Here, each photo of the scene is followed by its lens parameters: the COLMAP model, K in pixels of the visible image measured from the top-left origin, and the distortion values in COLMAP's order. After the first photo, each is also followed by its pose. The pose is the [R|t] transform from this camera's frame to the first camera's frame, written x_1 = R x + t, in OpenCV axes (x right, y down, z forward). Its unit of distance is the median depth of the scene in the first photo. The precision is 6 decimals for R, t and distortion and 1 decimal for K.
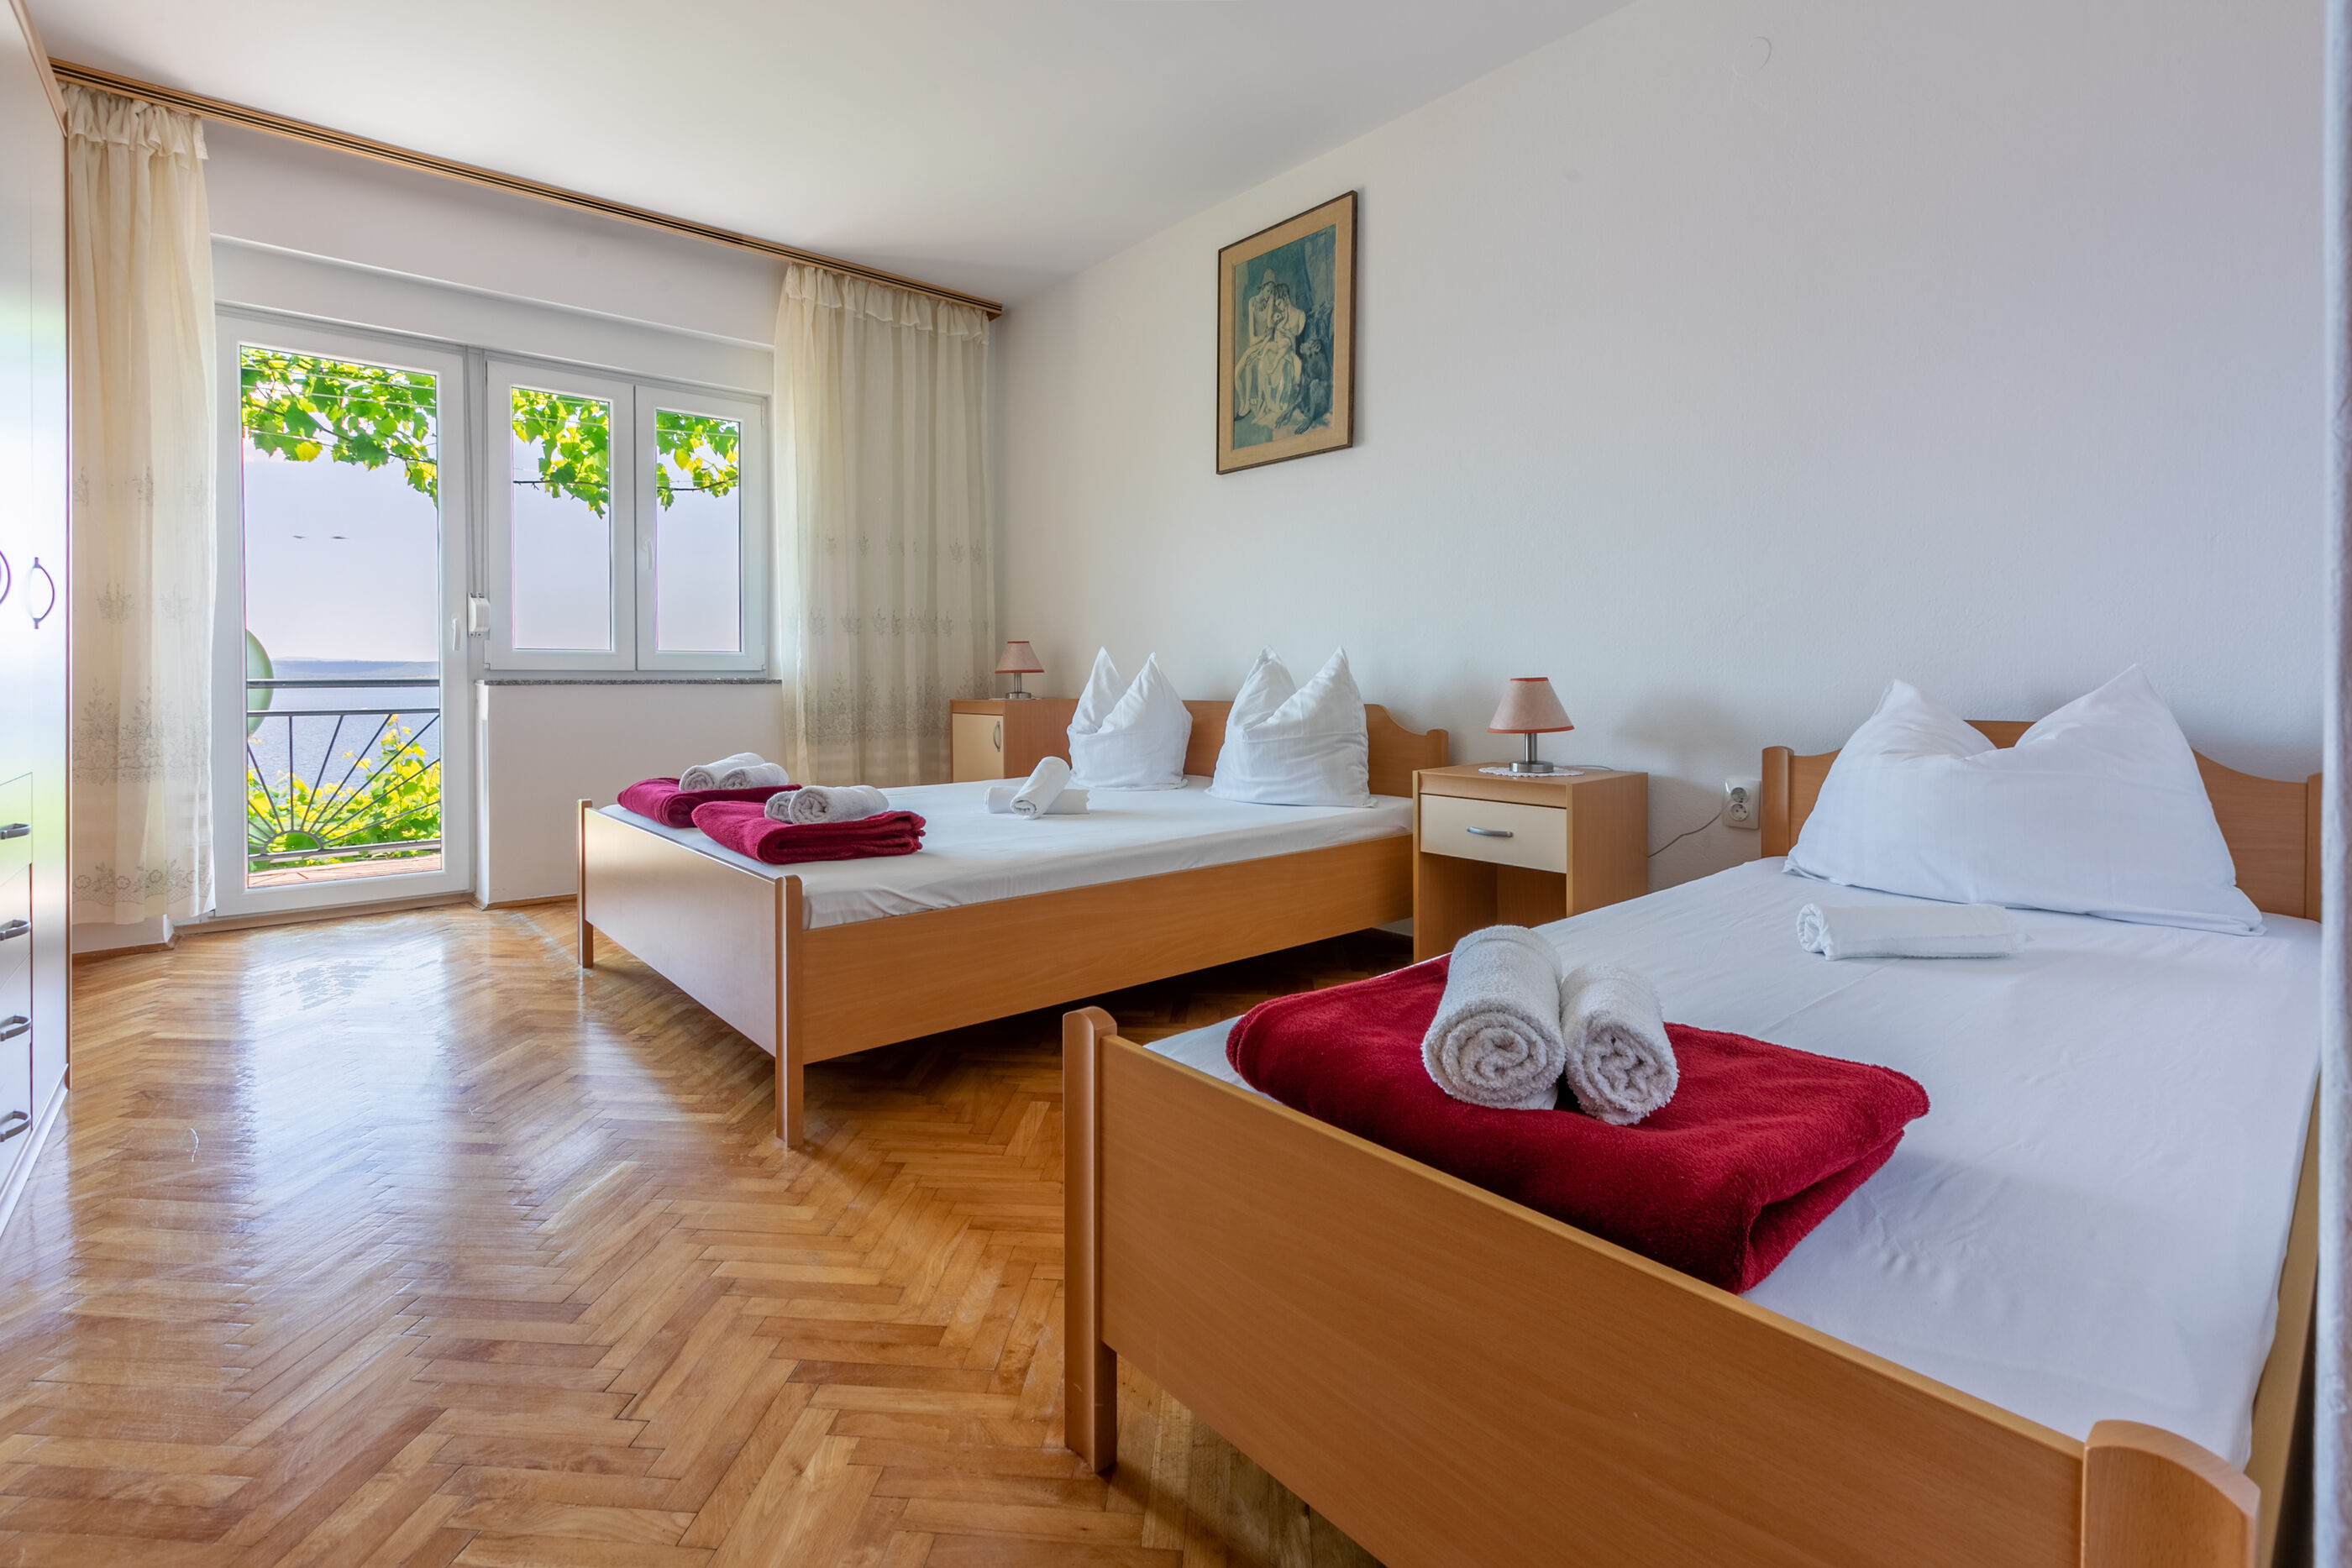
lens RADIAL K [[1077.1, 0, 1158.9], [0, 1077.1, 701.5], [0, 0, 1]] dist [0.003387, -0.002111]
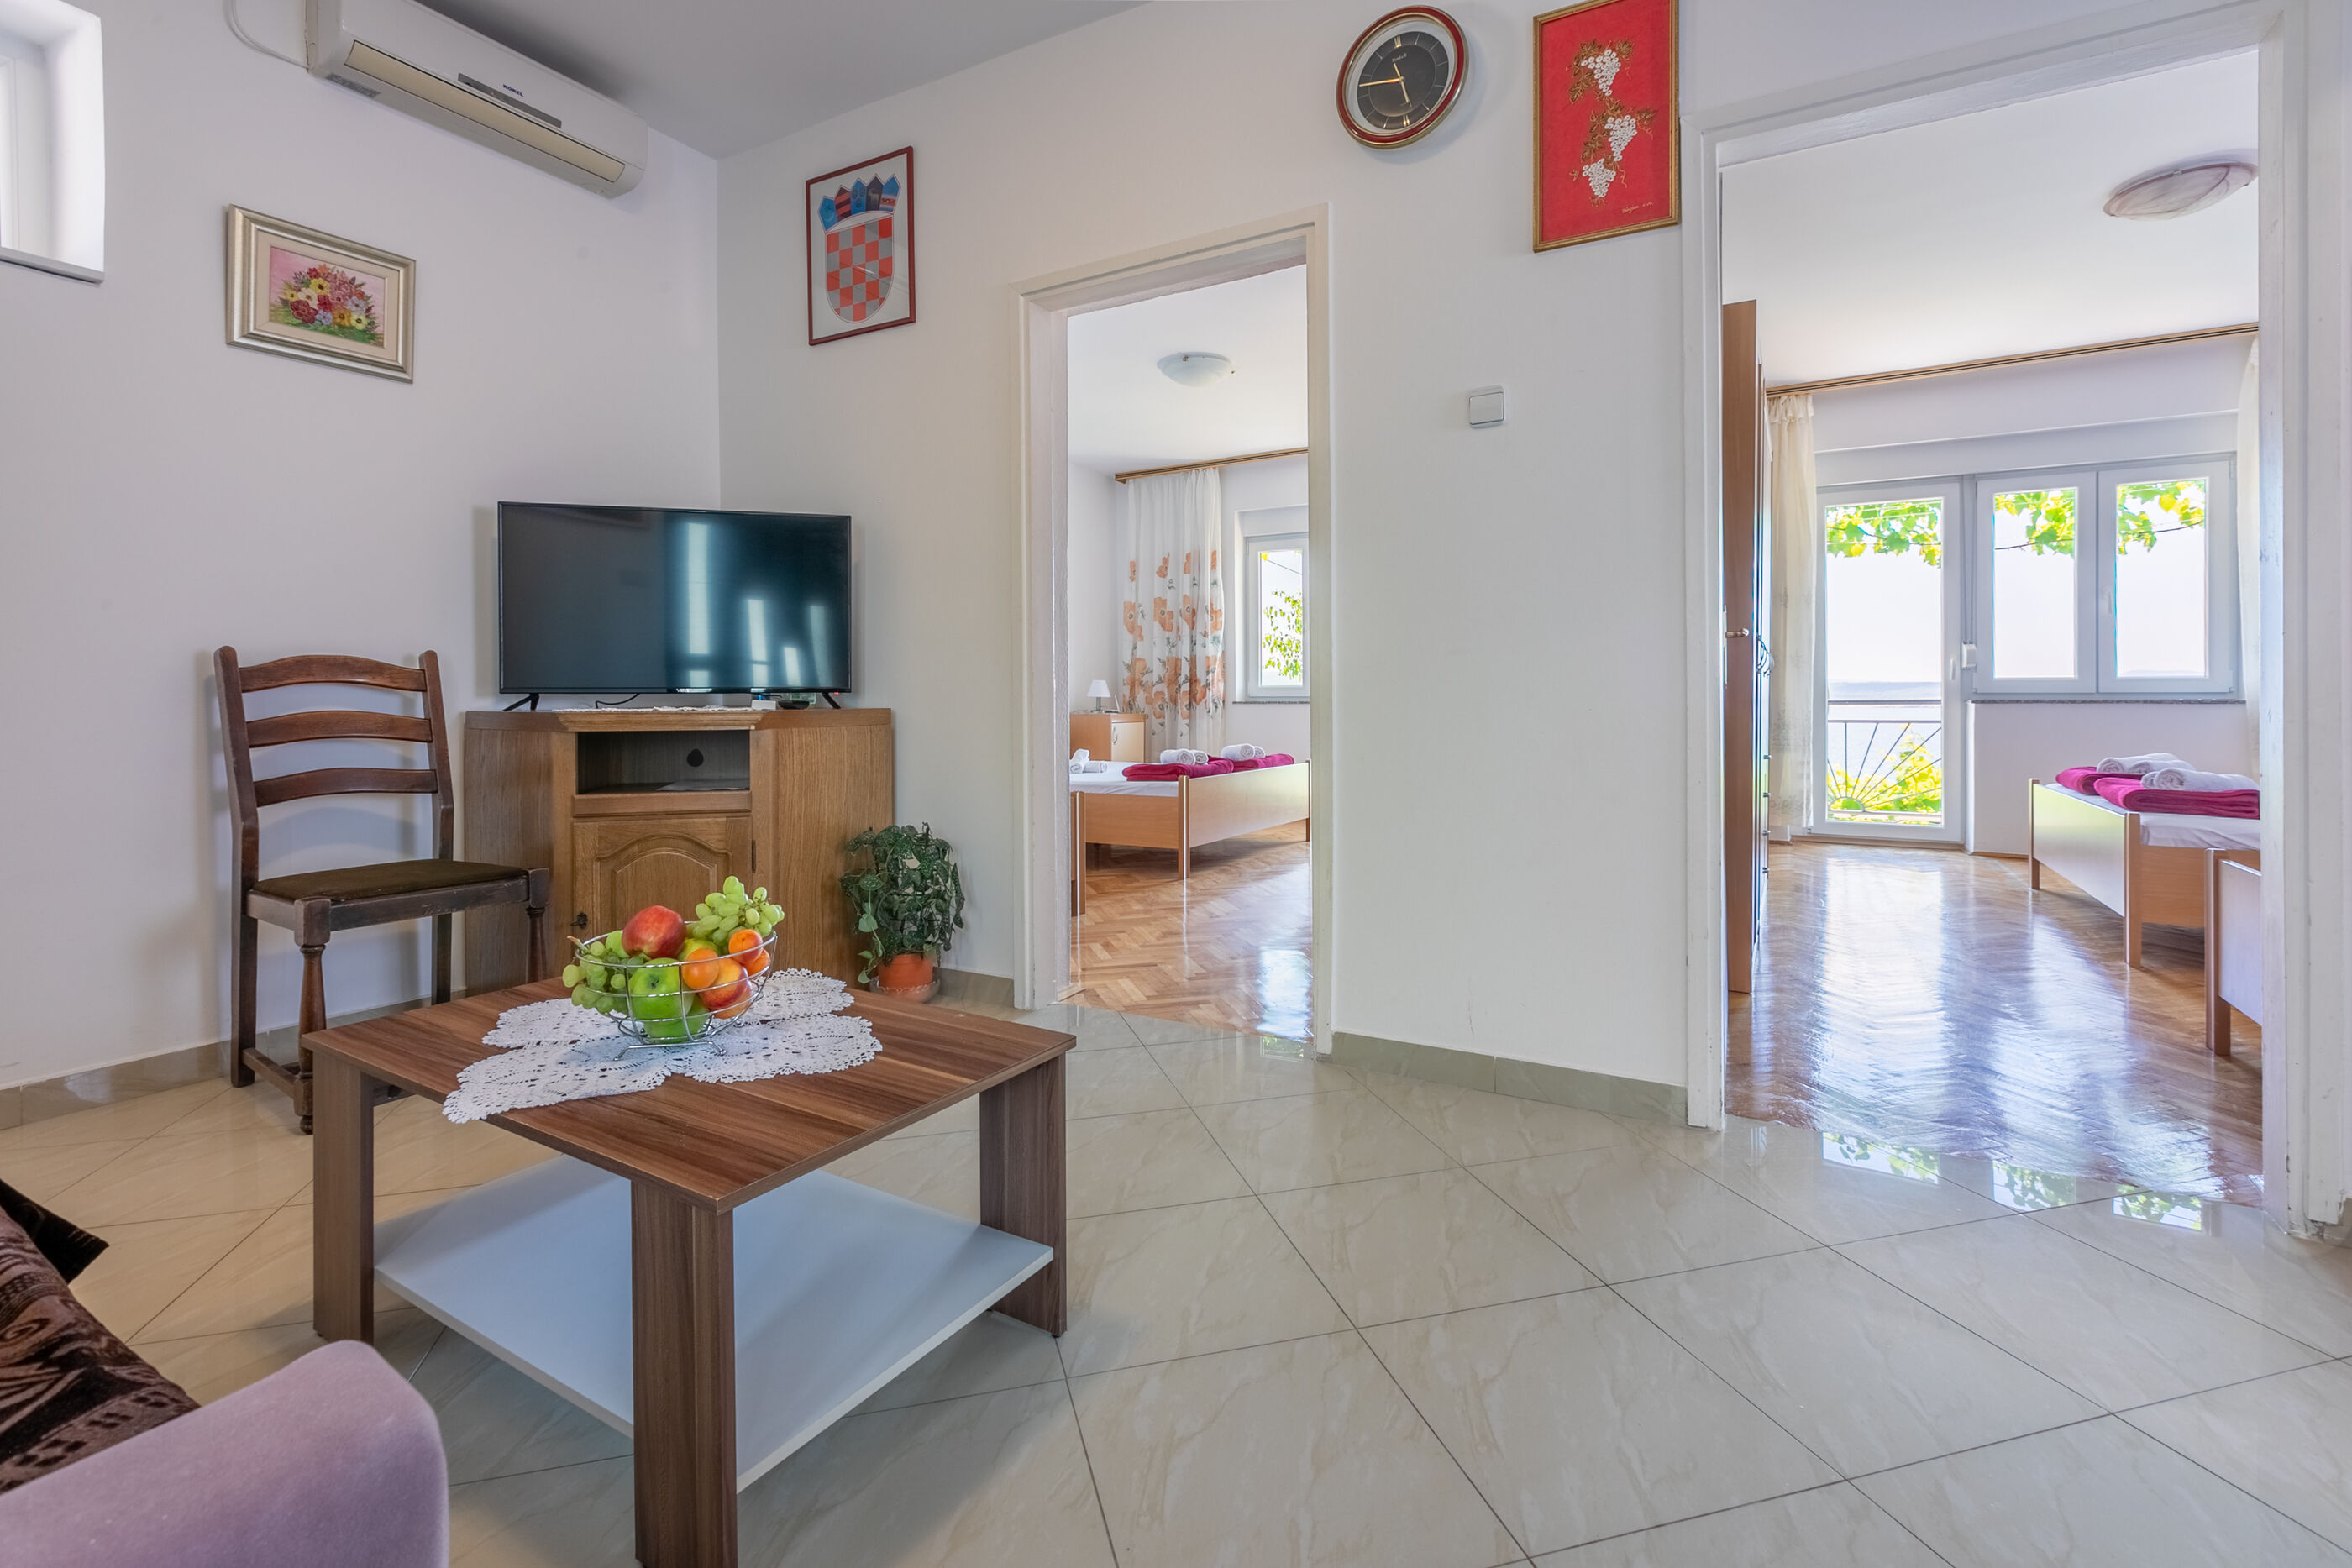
lens RADIAL K [[1077.1, 0, 1177.7], [0, 1077.1, 696.7], [0, 0, 1]] dist [0.003387, -0.002111]
pose [[0.347743, -0.001960, -0.937588, 0.381825], [-0.017229, 0.999816, -0.008480, 0.007133], [0.937432, 0.019103, 0.347645, -0.534991]]
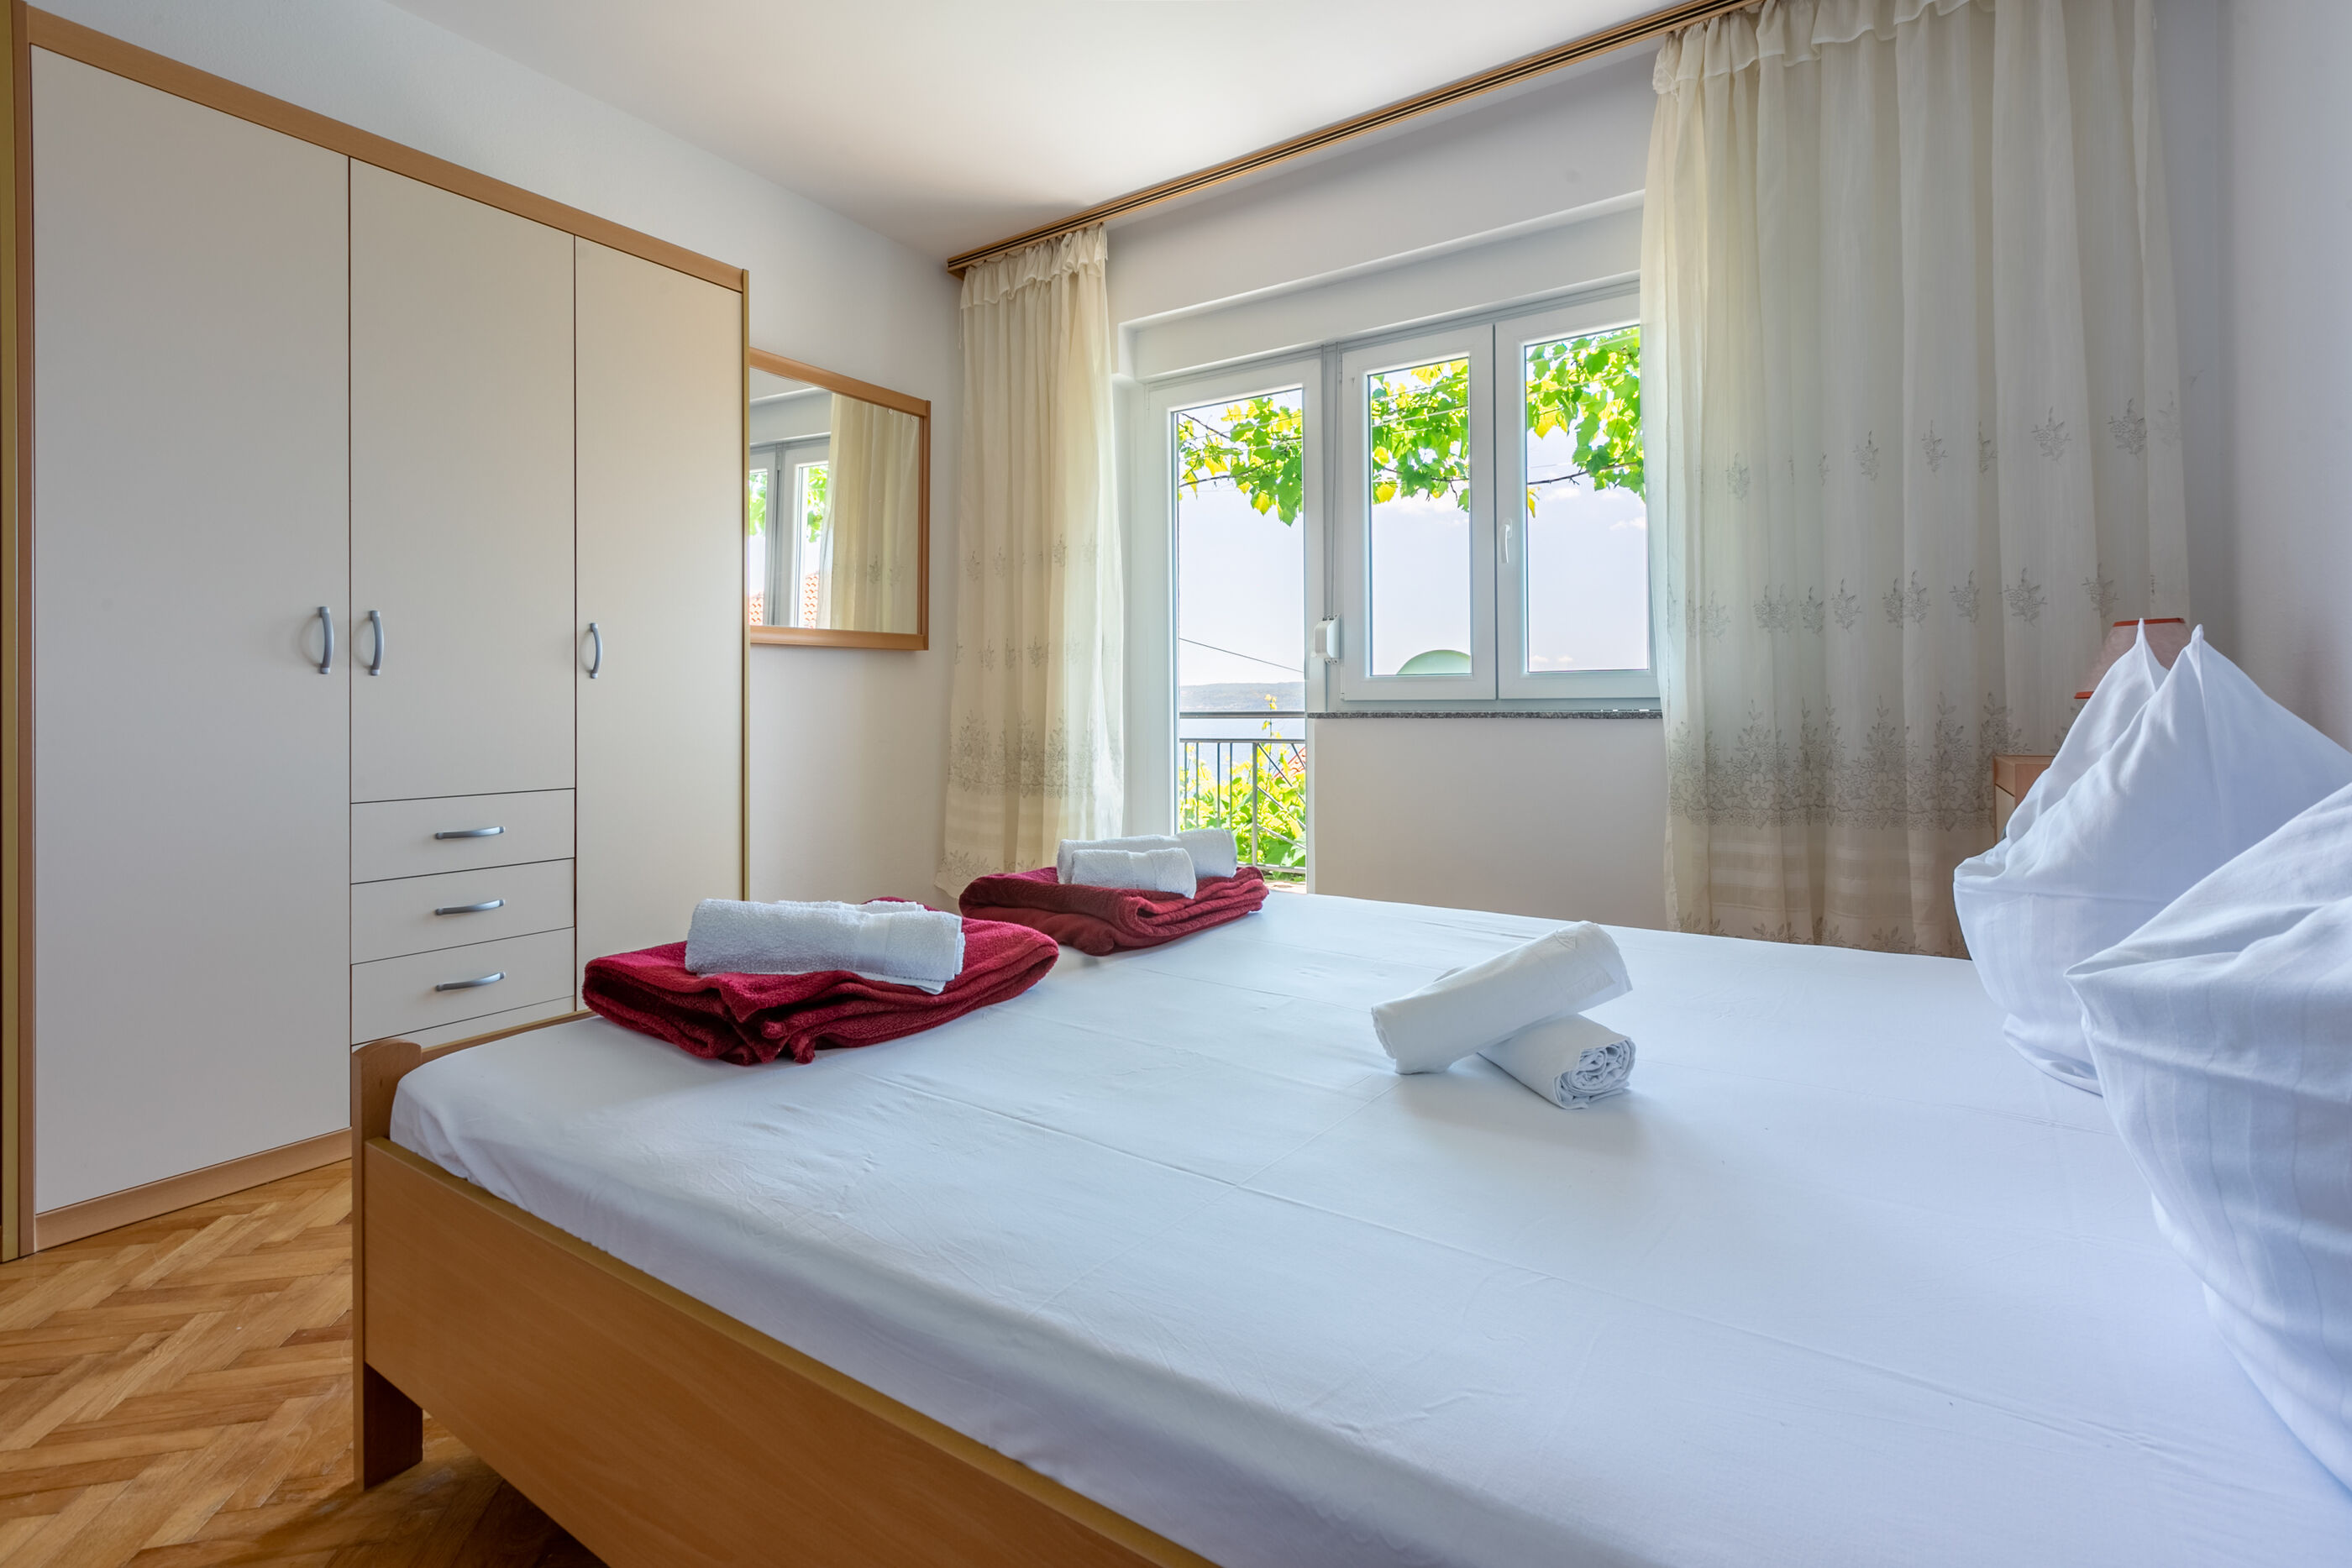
lens RADIAL K [[1077.1, 0, 1164.3], [0, 1077.1, 699.1], [0, 0, 1]] dist [0.003387, -0.002111]
pose [[0.259790, -0.007518, -0.965636, 0.205841], [-0.022265, 0.999657, -0.013773, -0.014850], [0.965408, 0.025078, 0.259533, 0.655241]]
